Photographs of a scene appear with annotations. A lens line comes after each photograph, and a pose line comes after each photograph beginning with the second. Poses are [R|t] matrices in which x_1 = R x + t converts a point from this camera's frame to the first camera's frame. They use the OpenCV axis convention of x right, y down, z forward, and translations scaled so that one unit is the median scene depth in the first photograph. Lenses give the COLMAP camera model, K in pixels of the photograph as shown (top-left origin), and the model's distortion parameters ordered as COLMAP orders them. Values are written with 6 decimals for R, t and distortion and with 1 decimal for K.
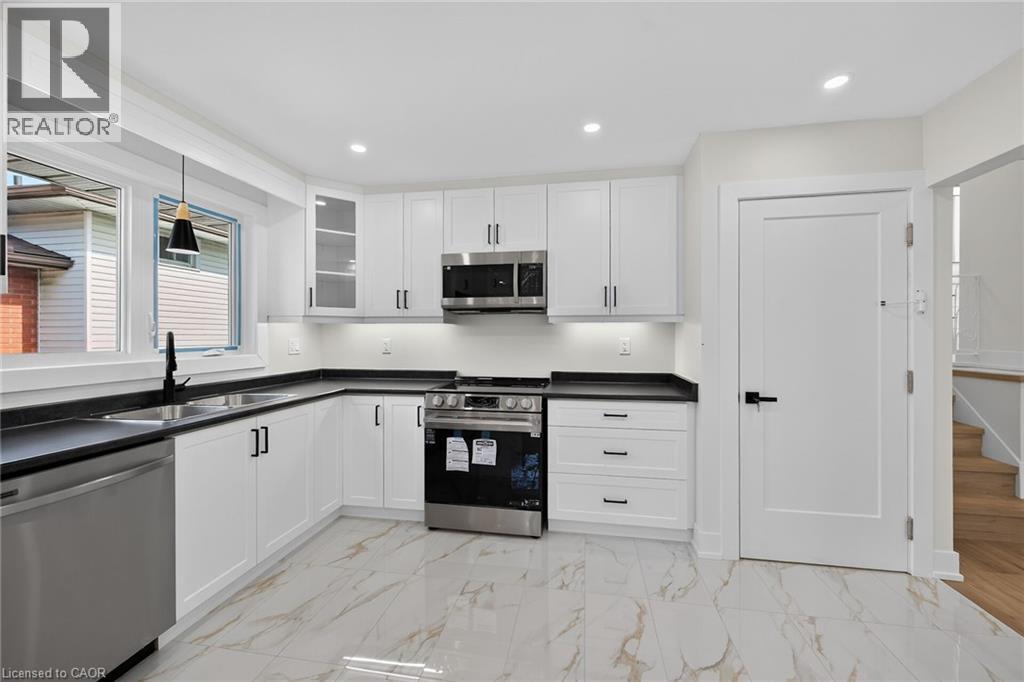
lens RADIAL K [[404.8, 0, 521.4], [0, 404.8, 335.0], [0, 0, 1]] dist [0.007430, -0.002349]
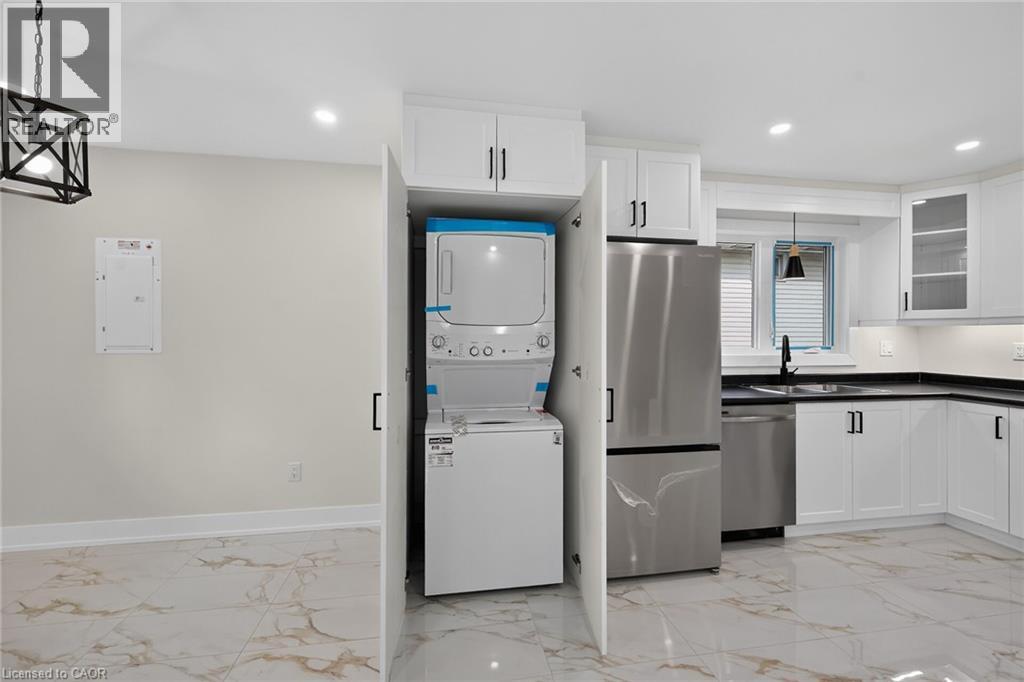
lens RADIAL K [[404.8, 0, 504.4], [0, 404.8, 336.8], [0, 0, 1]] dist [0.007430, -0.002349]
pose [[0.305925, 0.001107, -0.952055, 0.174221], [-0.000642, 0.999999, 0.000957, -0.002275], [0.952055, 0.000318, 0.305925, -0.328370]]
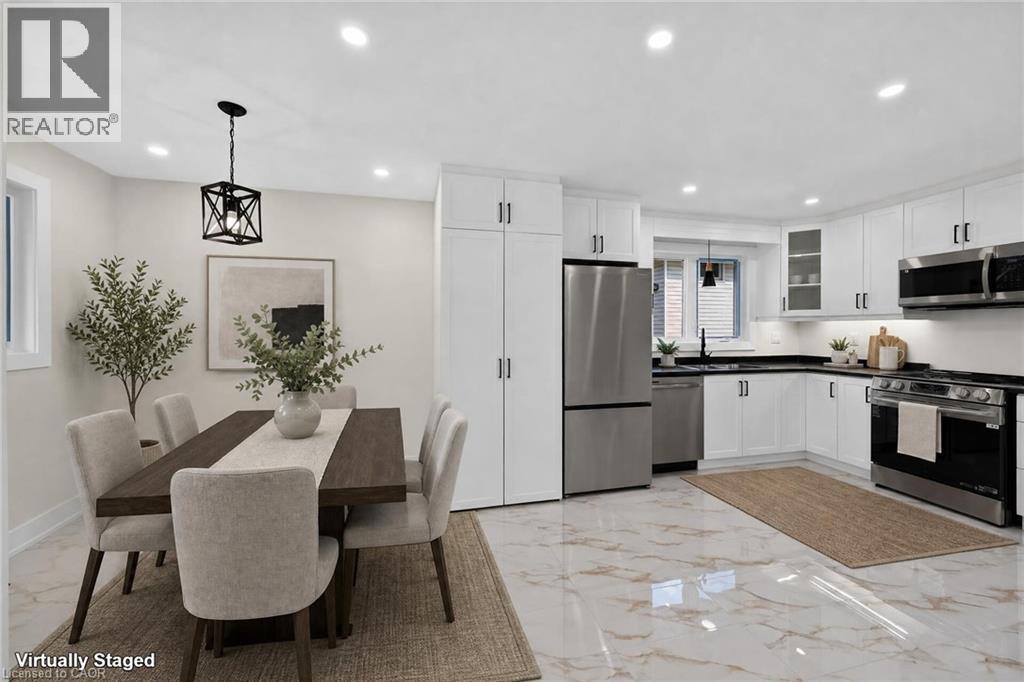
lens RADIAL K [[404.8, 0, 512.7], [0, 404.8, 332.3], [0, 0, 1]] dist [0.007430, -0.002349]
pose [[0.399012, 0.009219, -0.916899, 0.478018], [0.000598, 0.999947, 0.010315, -0.006594], [0.916945, -0.004664, 0.398985, -0.529920]]
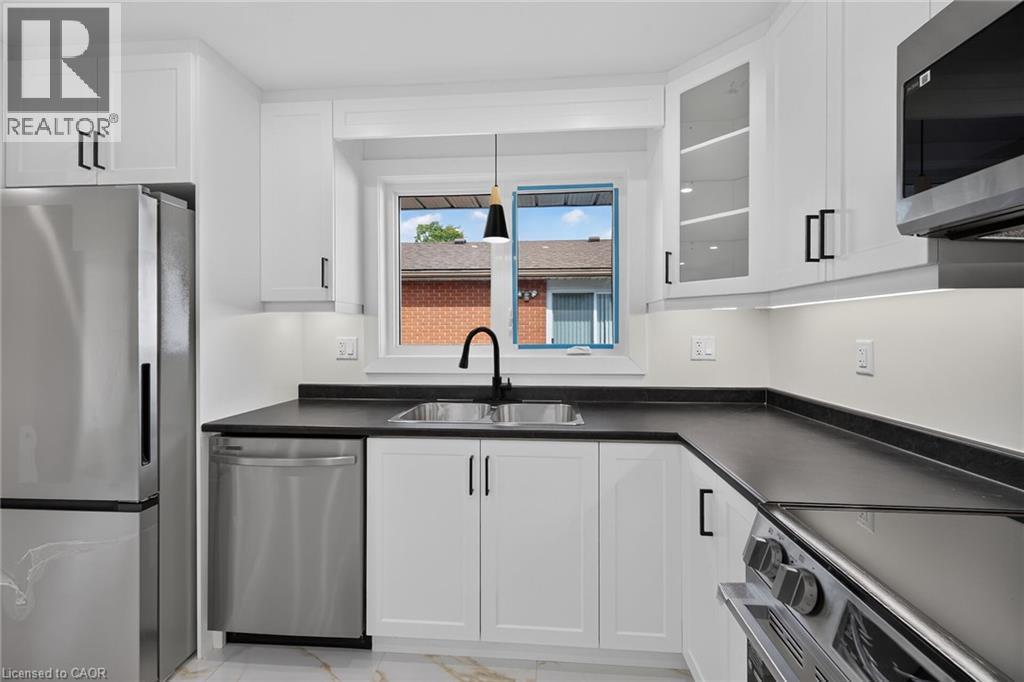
lens RADIAL K [[404.8, 0, 510.5], [0, 404.8, 330.6], [0, 0, 1]] dist [0.007430, -0.002349]
pose [[0.075402, 0.001849, -0.997152, 0.074480], [0.004668, 0.999987, 0.002207, -0.001749], [0.997142, -0.004821, 0.075392, 0.788630]]
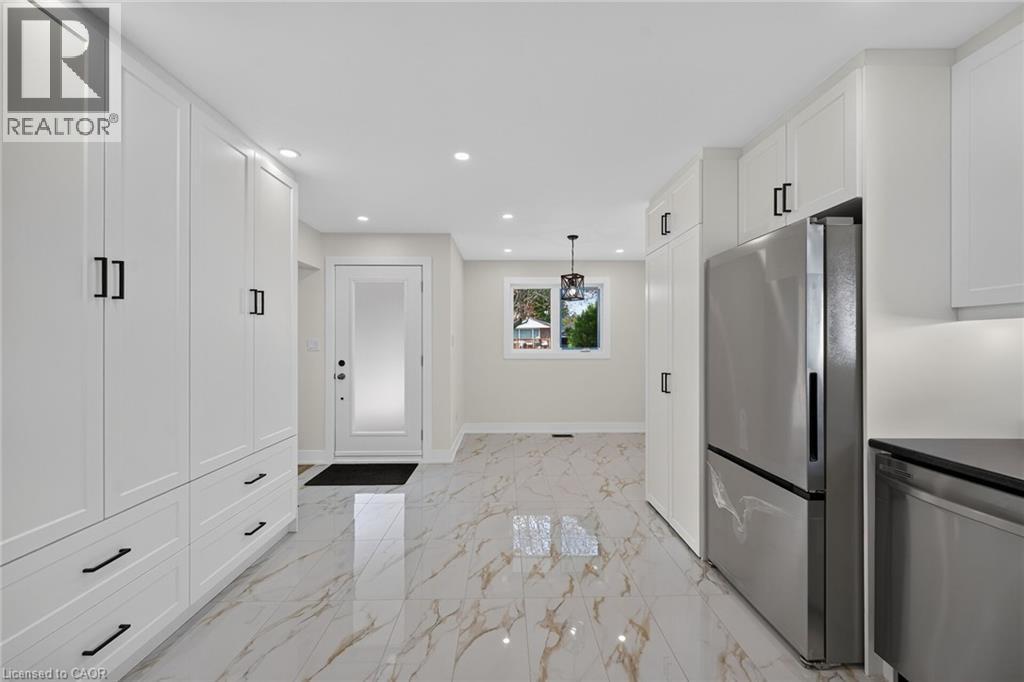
lens RADIAL K [[404.8, 0, 518.5], [0, 404.8, 342.8], [0, 0, 1]] dist [0.007430, -0.002349]
pose [[-0.983526, 0.002921, -0.180746, 0.049102], [0.002860, 0.999996, 0.000597, -0.005461], [0.180747, 0.000070, -0.983530, 0.867958]]
